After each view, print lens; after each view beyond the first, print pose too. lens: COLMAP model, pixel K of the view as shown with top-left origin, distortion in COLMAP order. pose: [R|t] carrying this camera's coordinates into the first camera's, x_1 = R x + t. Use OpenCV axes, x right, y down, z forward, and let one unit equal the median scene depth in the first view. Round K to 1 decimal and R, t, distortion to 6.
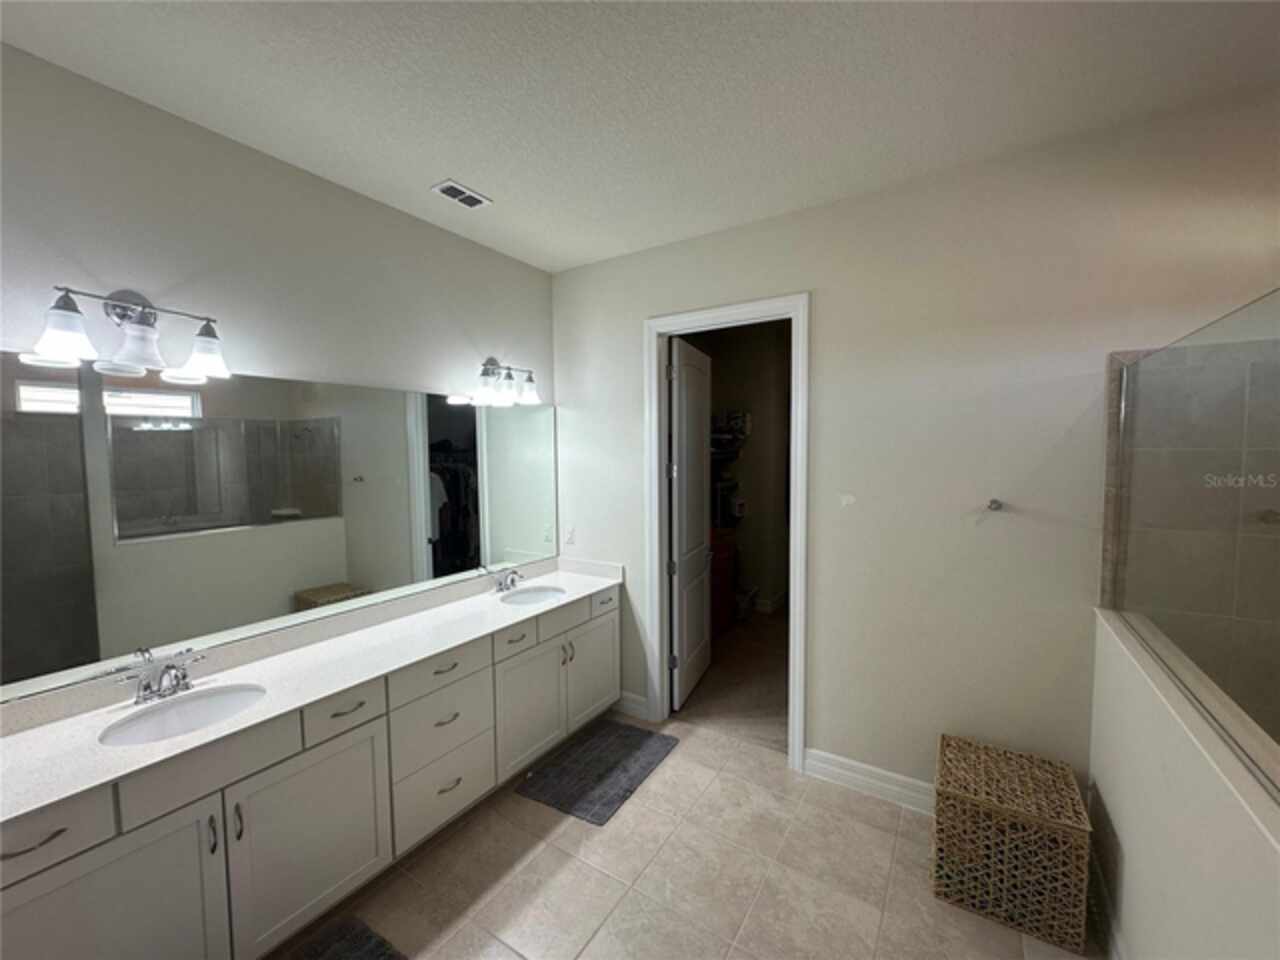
lens RADIAL K [[511.0, 0, 641.7], [0, 511.0, 483.8], [0, 0, 1]] dist [-0.003435, -0.000302]
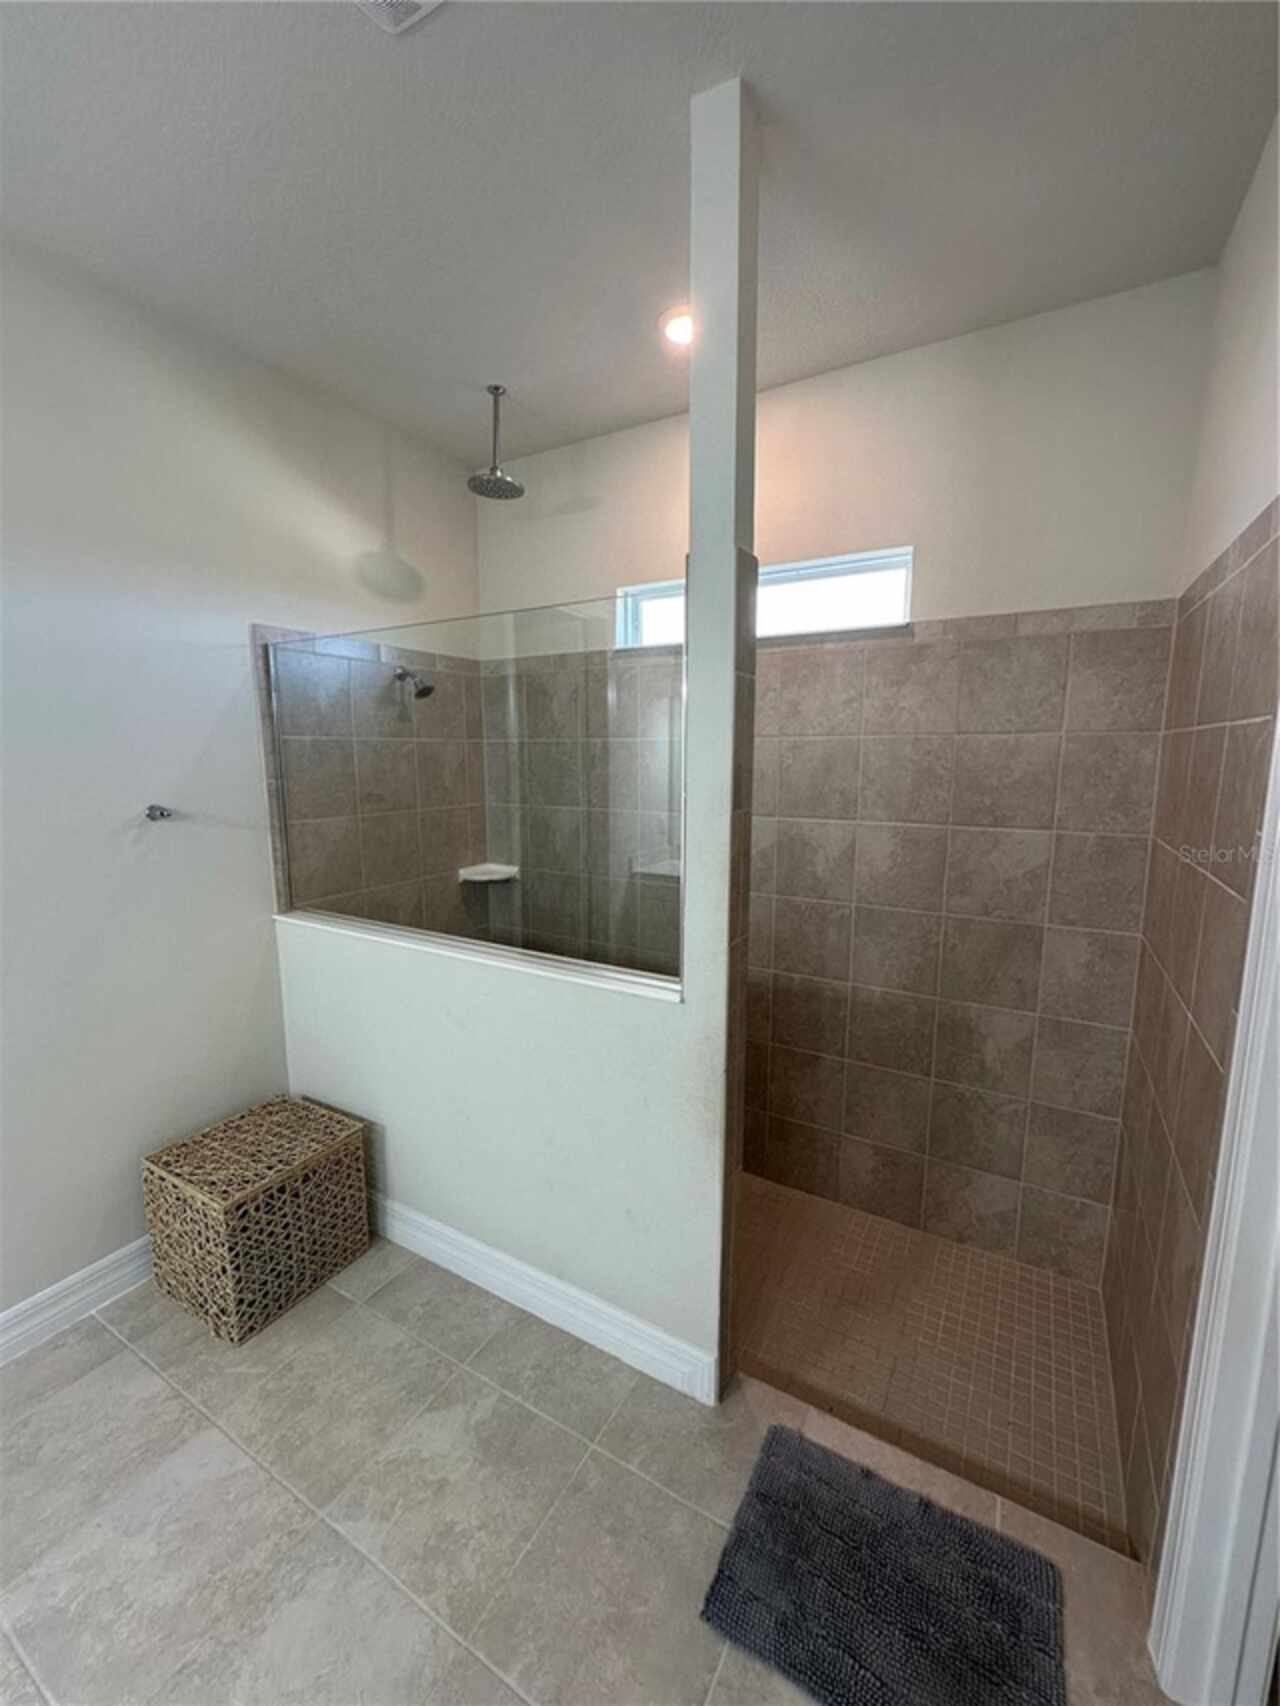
lens RADIAL K [[681.0, 0, 641.1], [0, 681.0, 848.3], [0, 0, 1]] dist [-0.003435, -0.000302]
pose [[-0.044183, -0.136197, 0.989696, -0.312642], [0.064774, 0.988188, 0.138882, 0.002613], [-0.996921, 0.070242, -0.034839, 0.395181]]
